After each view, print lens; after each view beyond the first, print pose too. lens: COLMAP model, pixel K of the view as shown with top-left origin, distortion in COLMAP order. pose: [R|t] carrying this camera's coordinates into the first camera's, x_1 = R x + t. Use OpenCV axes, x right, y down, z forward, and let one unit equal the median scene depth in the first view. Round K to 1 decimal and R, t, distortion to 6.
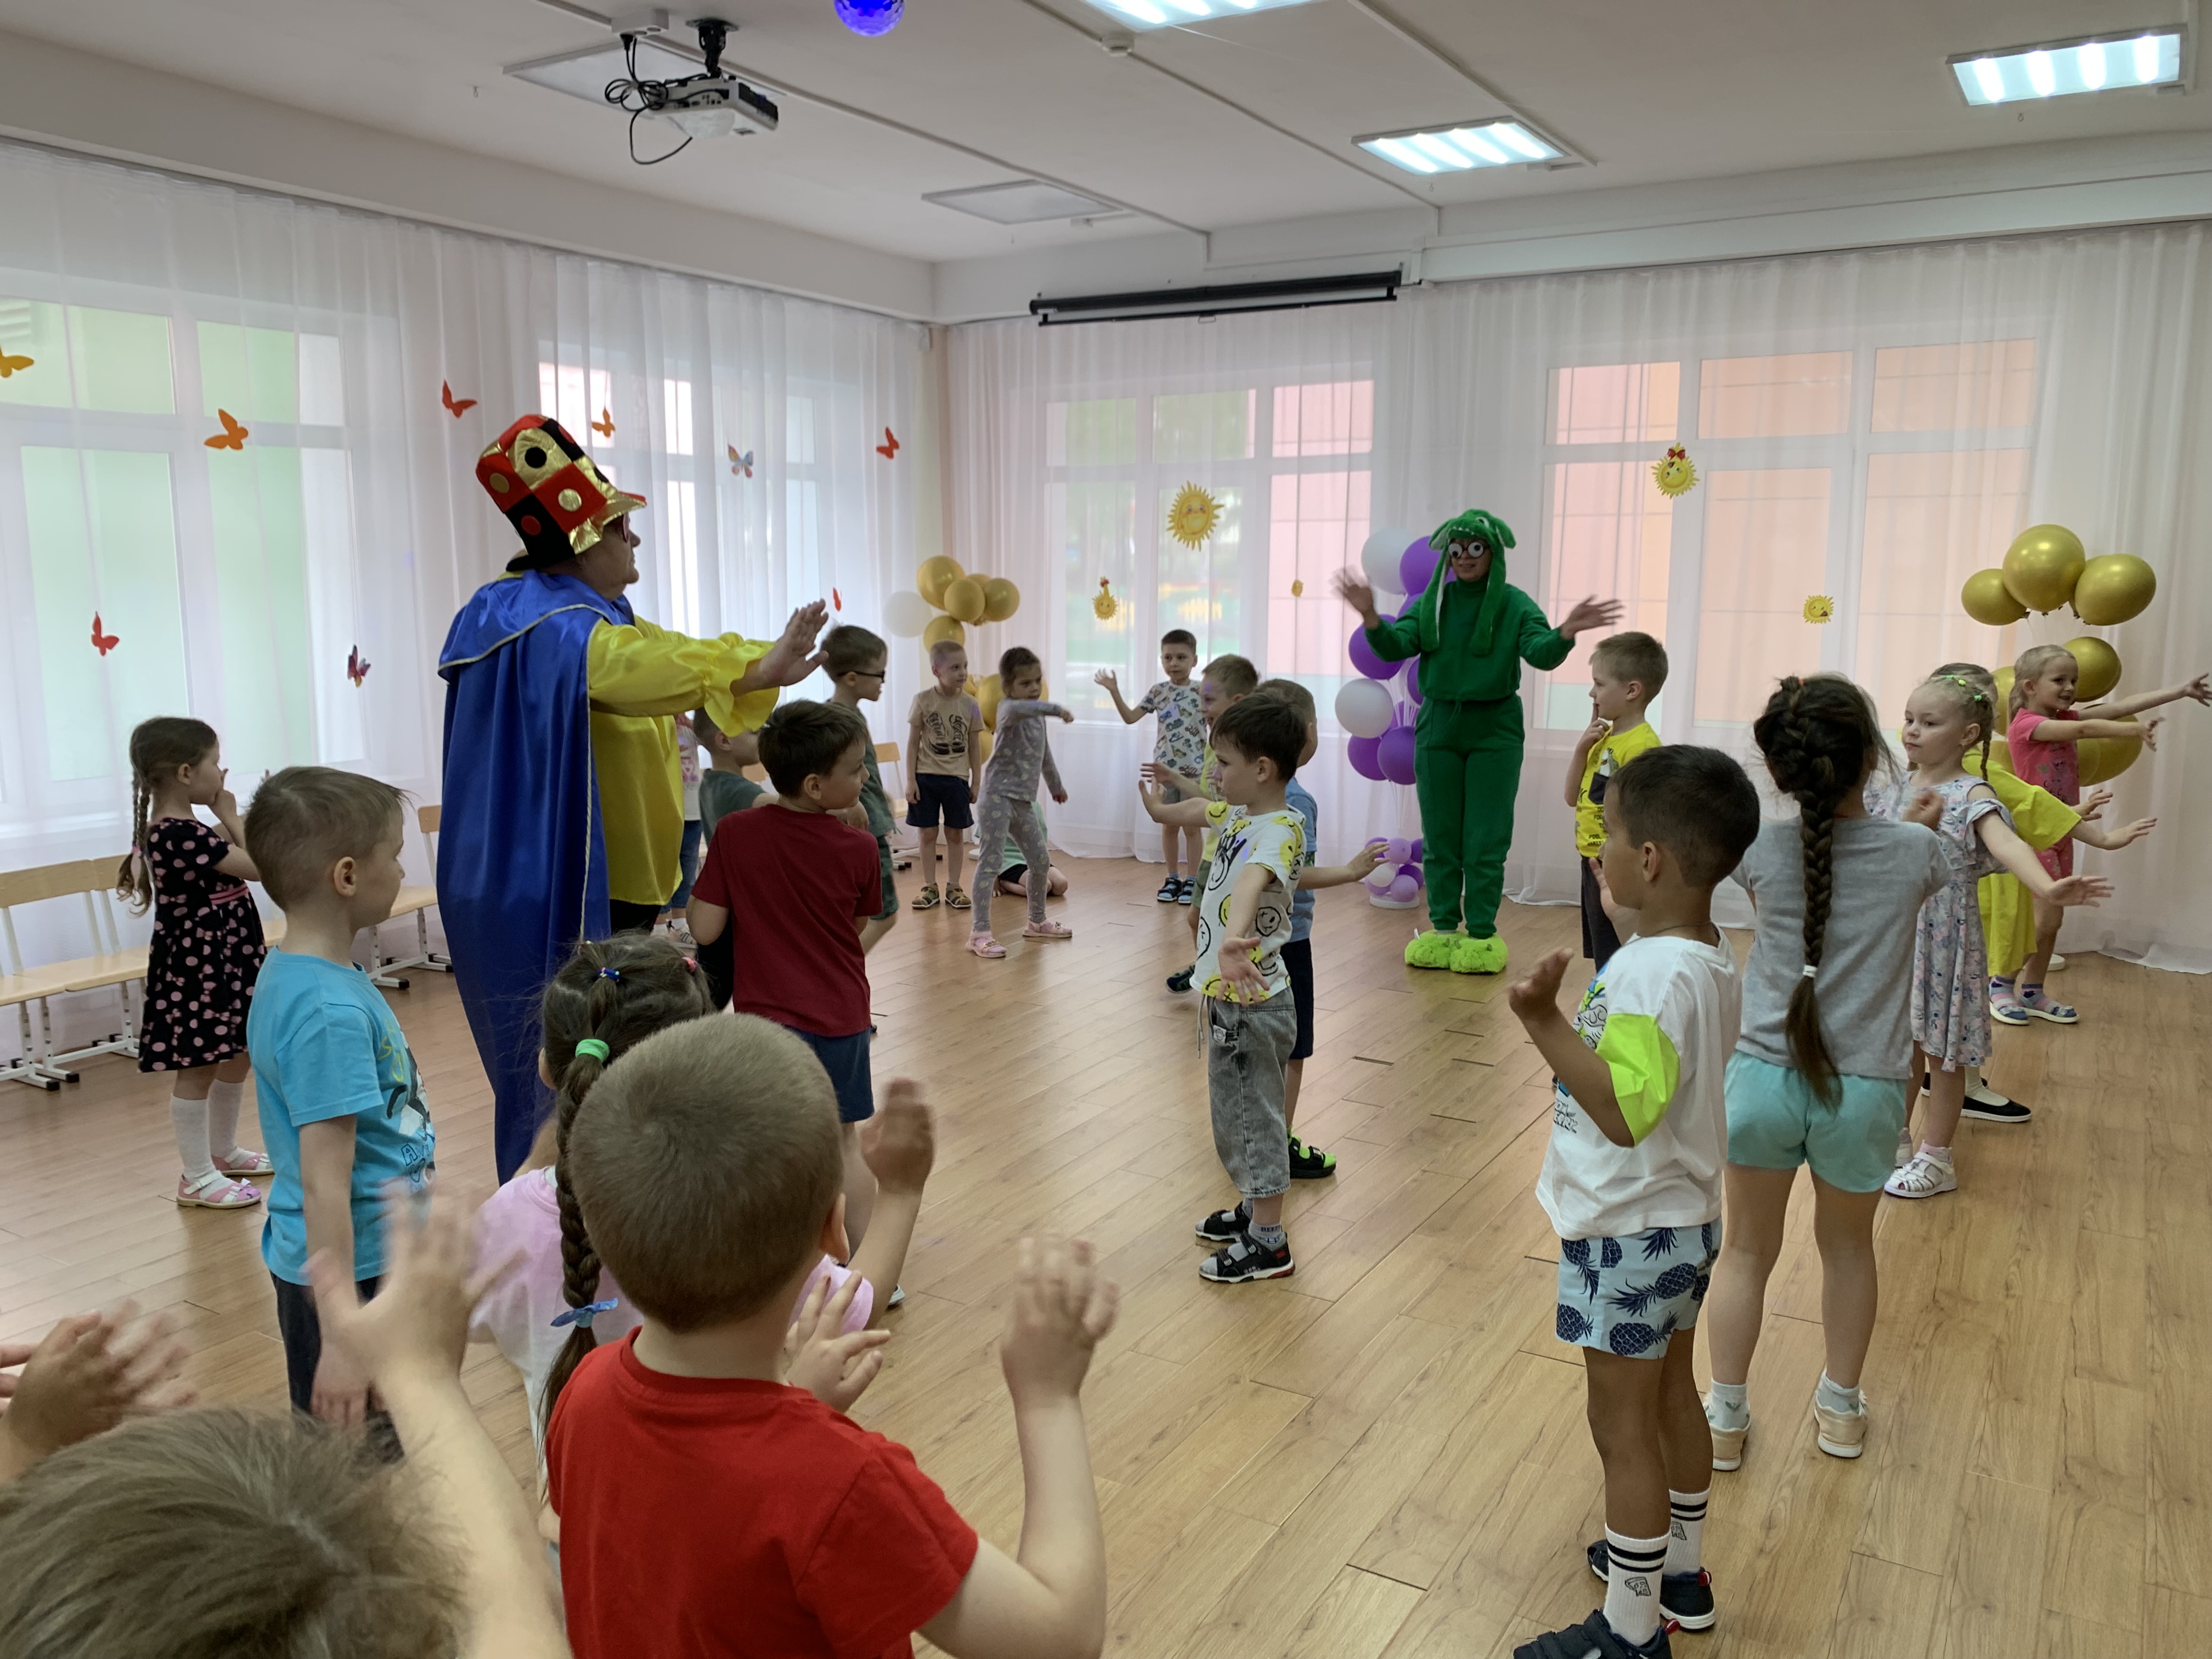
lens RADIAL K [[1702.1, 0, 1092.1], [0, 1702.1, 810.9], [0, 0, 1]] dist [0.023583, -0.016764]
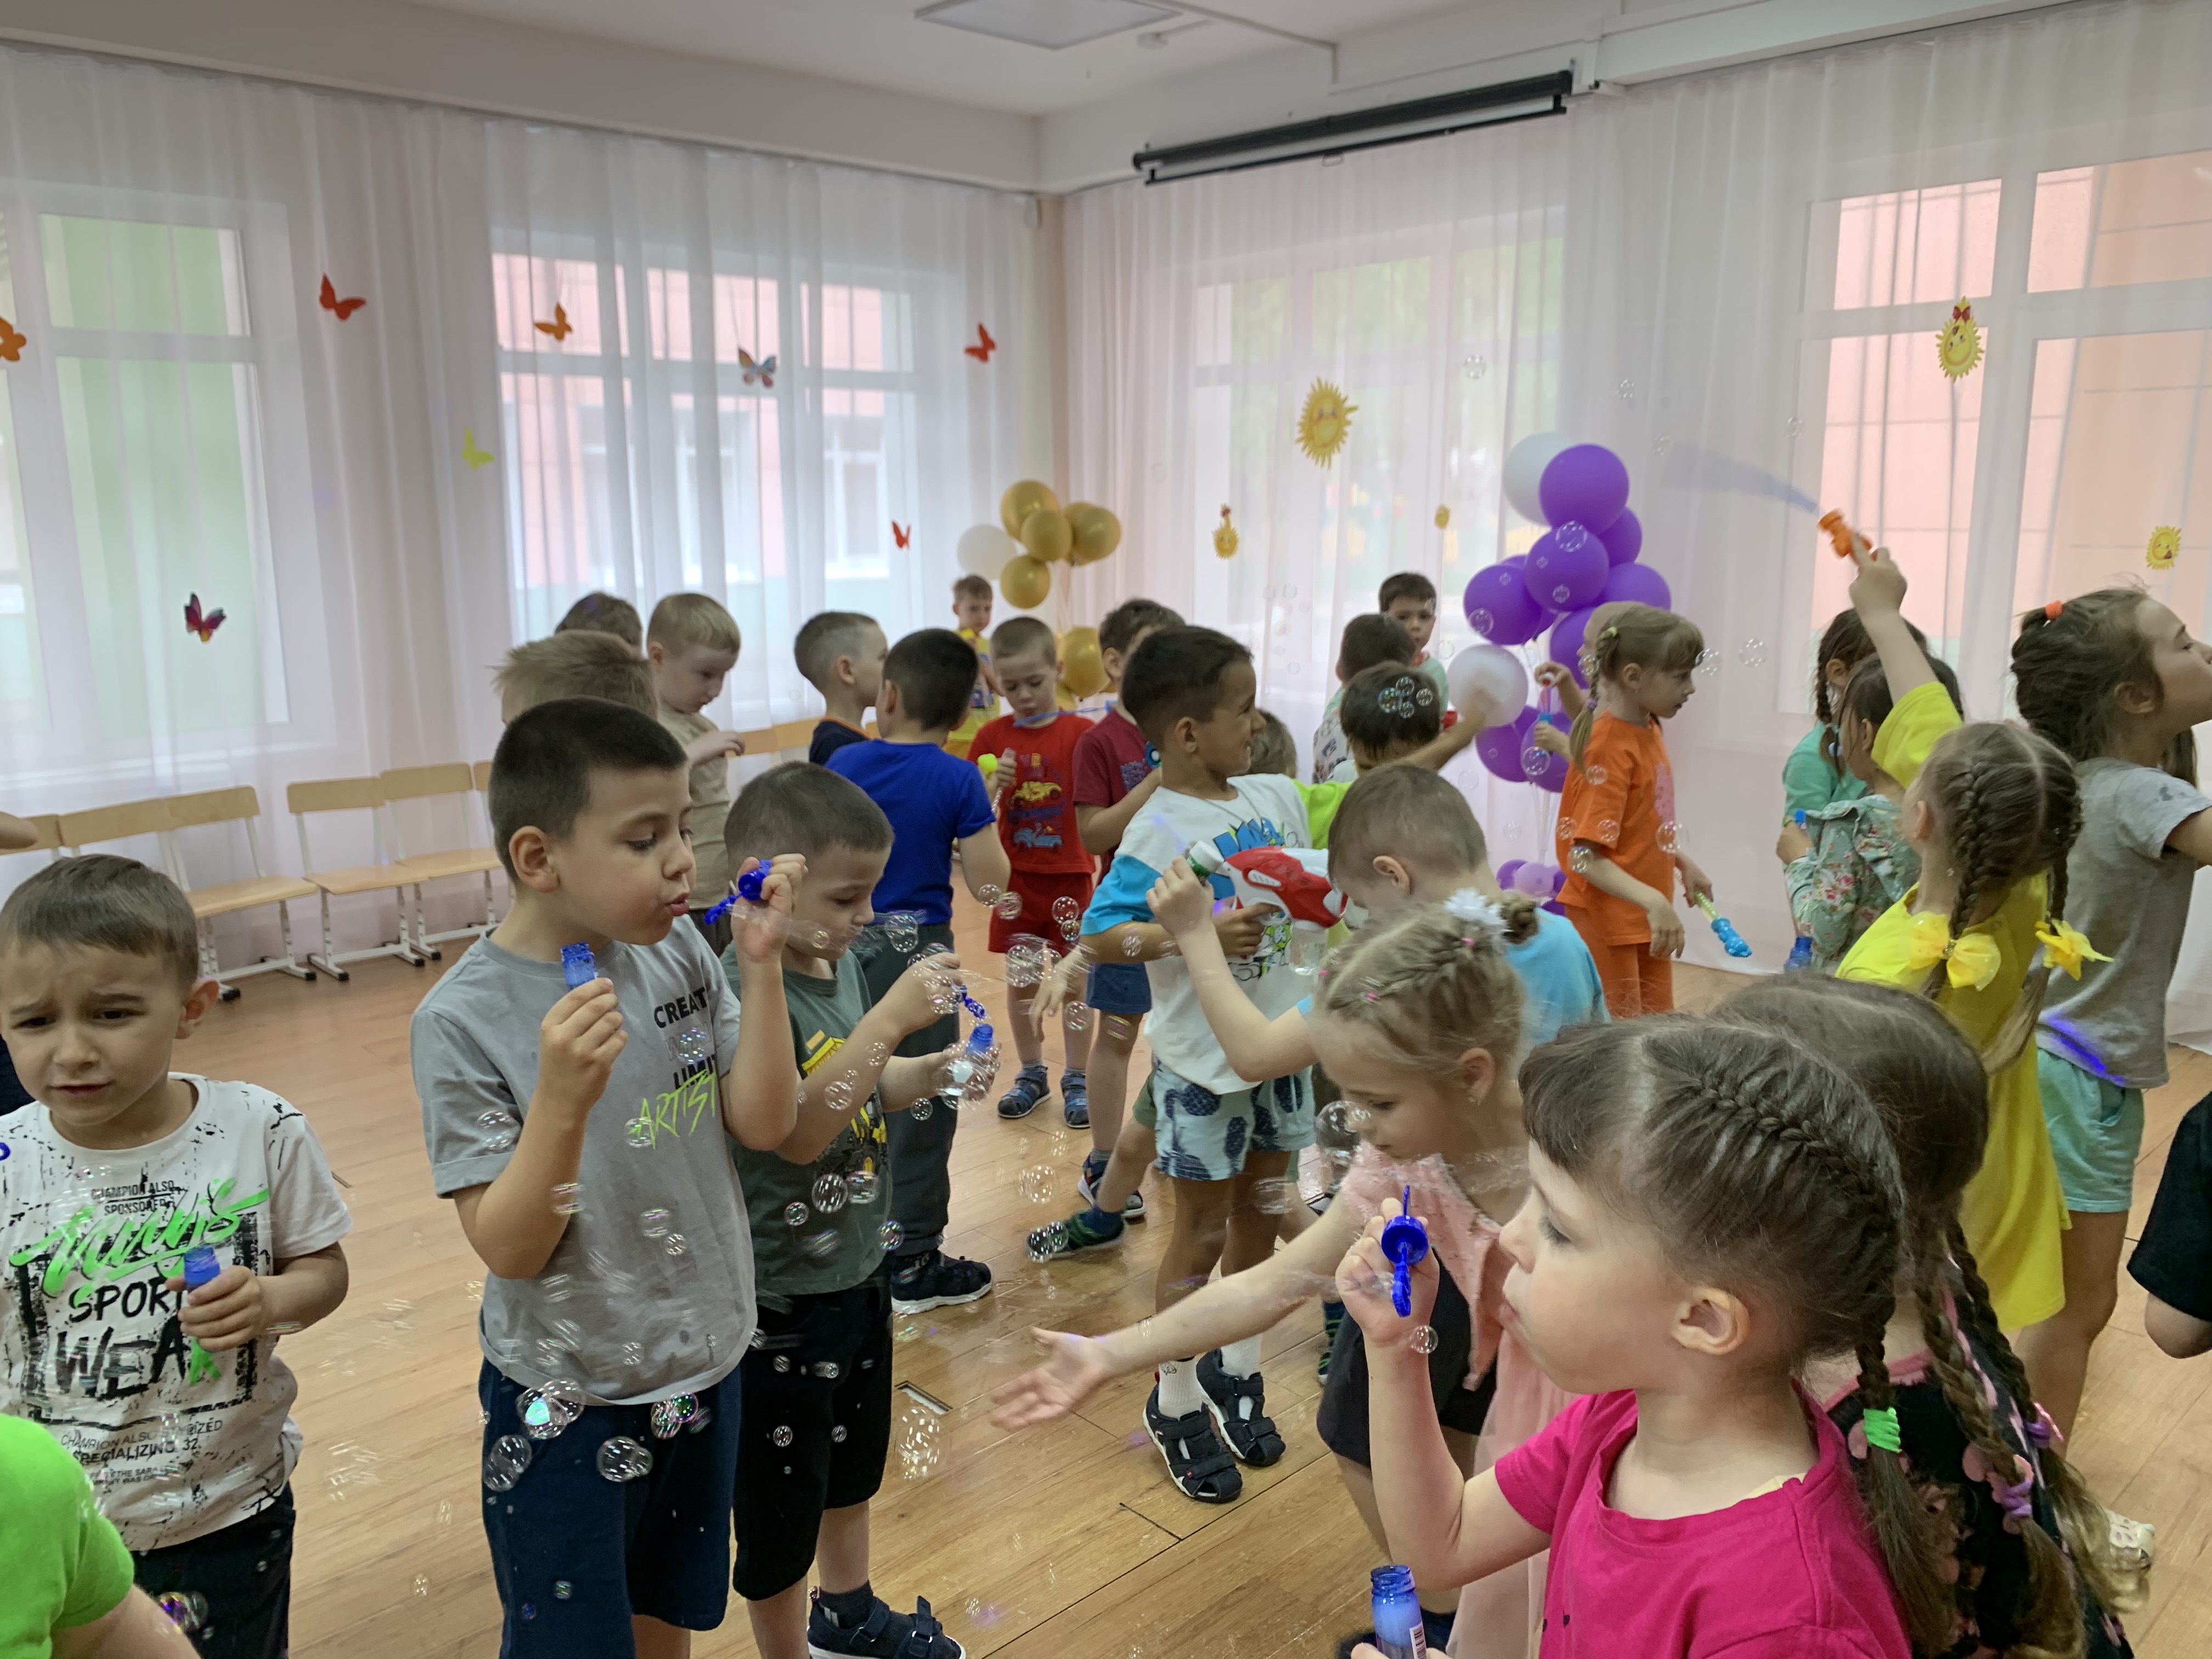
lens RADIAL K [[1702.1, 0, 1093.8], [0, 1702.1, 820.4], [0, 0, 1]] dist [0.023583, -0.016764]
pose [[0.963676, 0.042025, -0.263746, 0.189538], [-0.029417, 0.998236, 0.051575, -0.033685], [0.265448, -0.041943, 0.963212, 0.242477]]
